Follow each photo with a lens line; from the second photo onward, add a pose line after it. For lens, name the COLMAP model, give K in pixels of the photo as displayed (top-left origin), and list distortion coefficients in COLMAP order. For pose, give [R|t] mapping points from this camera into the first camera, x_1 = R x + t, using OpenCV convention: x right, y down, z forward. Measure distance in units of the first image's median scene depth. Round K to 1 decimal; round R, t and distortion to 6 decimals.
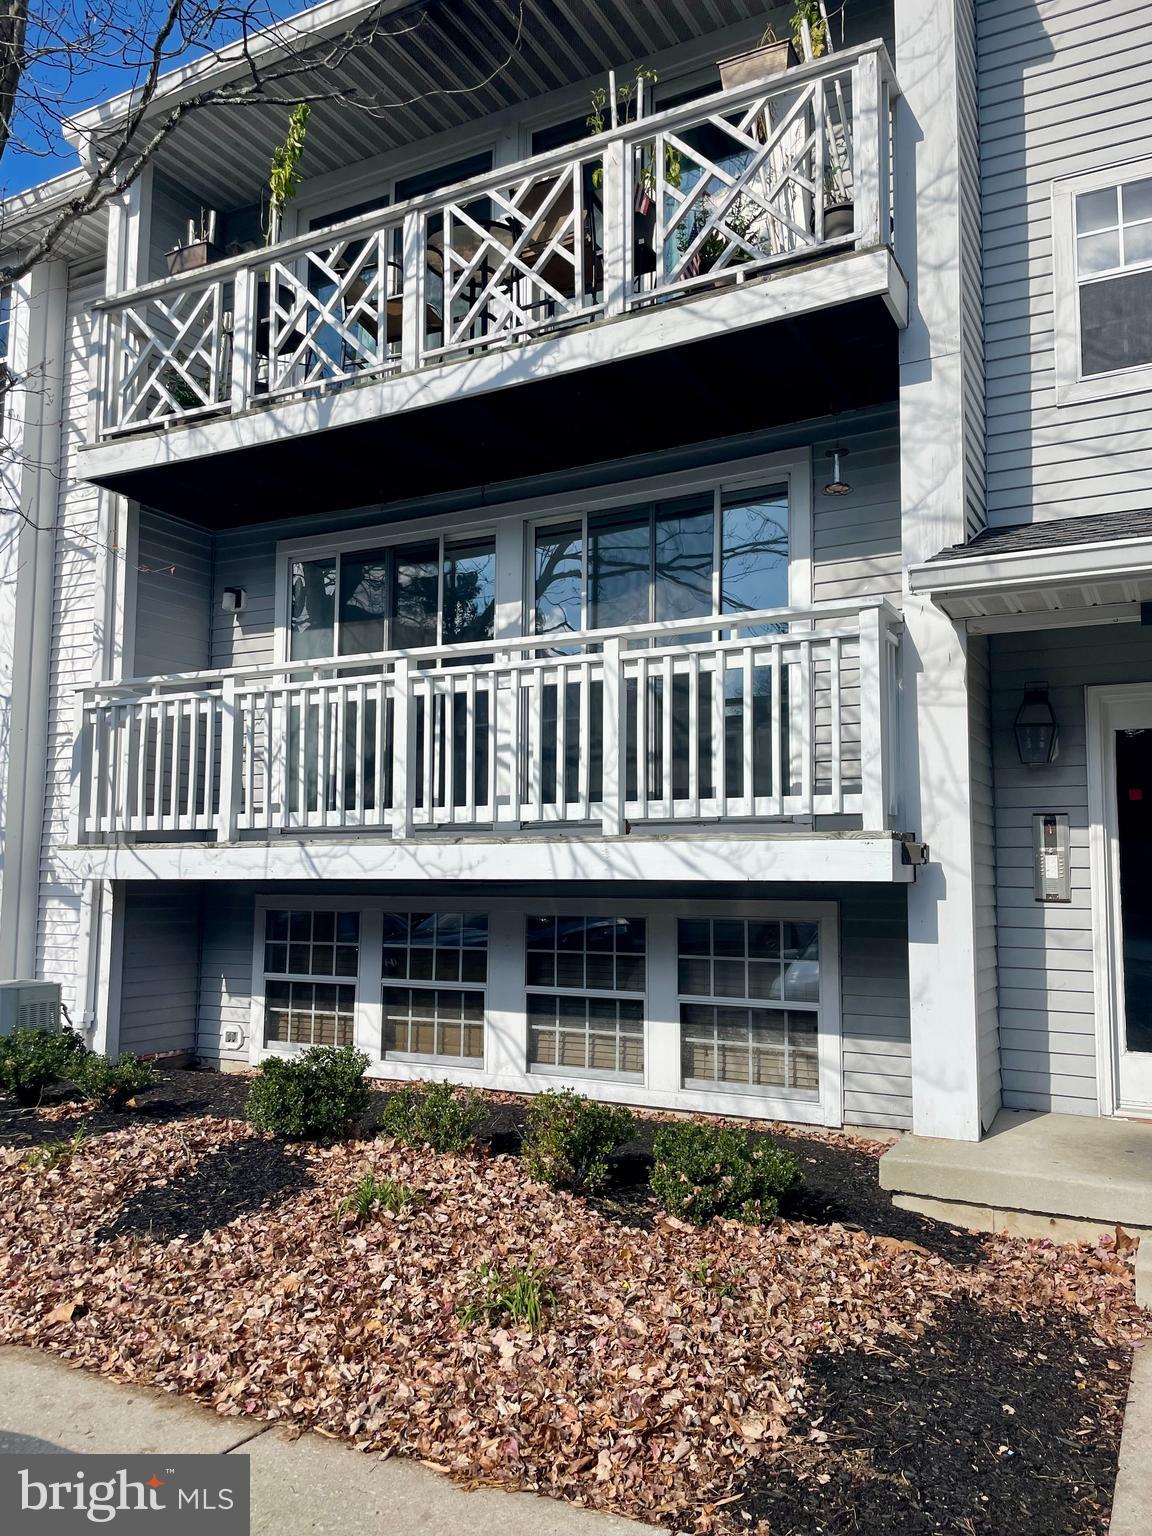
lens RADIAL K [[1184.9, 0, 576.0], [0, 1184.9, 768.0], [0, 0, 1]] dist [0.101892, -0.126805]
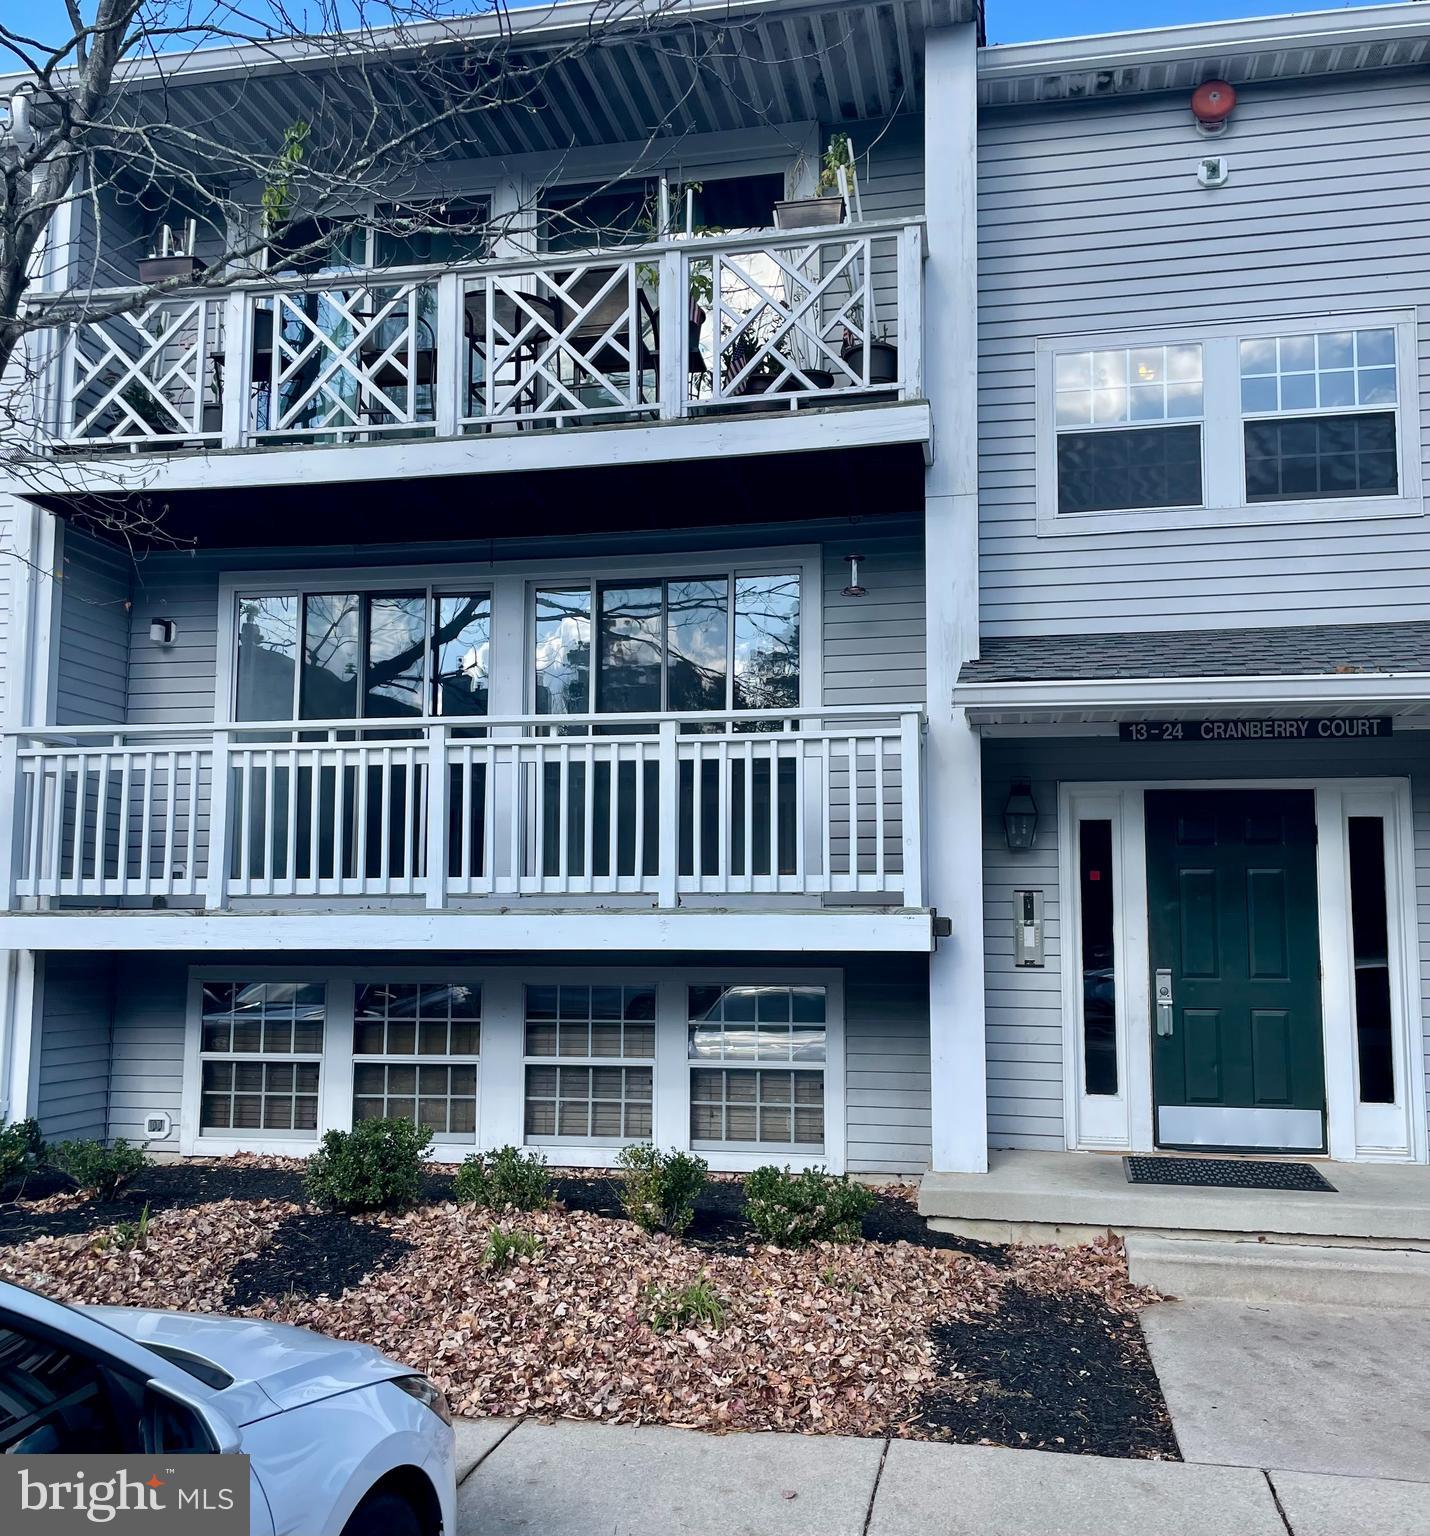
lens RADIAL K [[1557.4, 0, 715.0], [0, 1557.4, 768.0], [0, 0, 1]] dist [0.123905, -0.178999]
pose [[0.950444, 0.032289, 0.309216, -0.467744], [-0.028689, 0.999457, -0.016183, -0.060468], [-0.309571, 0.006510, 0.950854, -0.439659]]
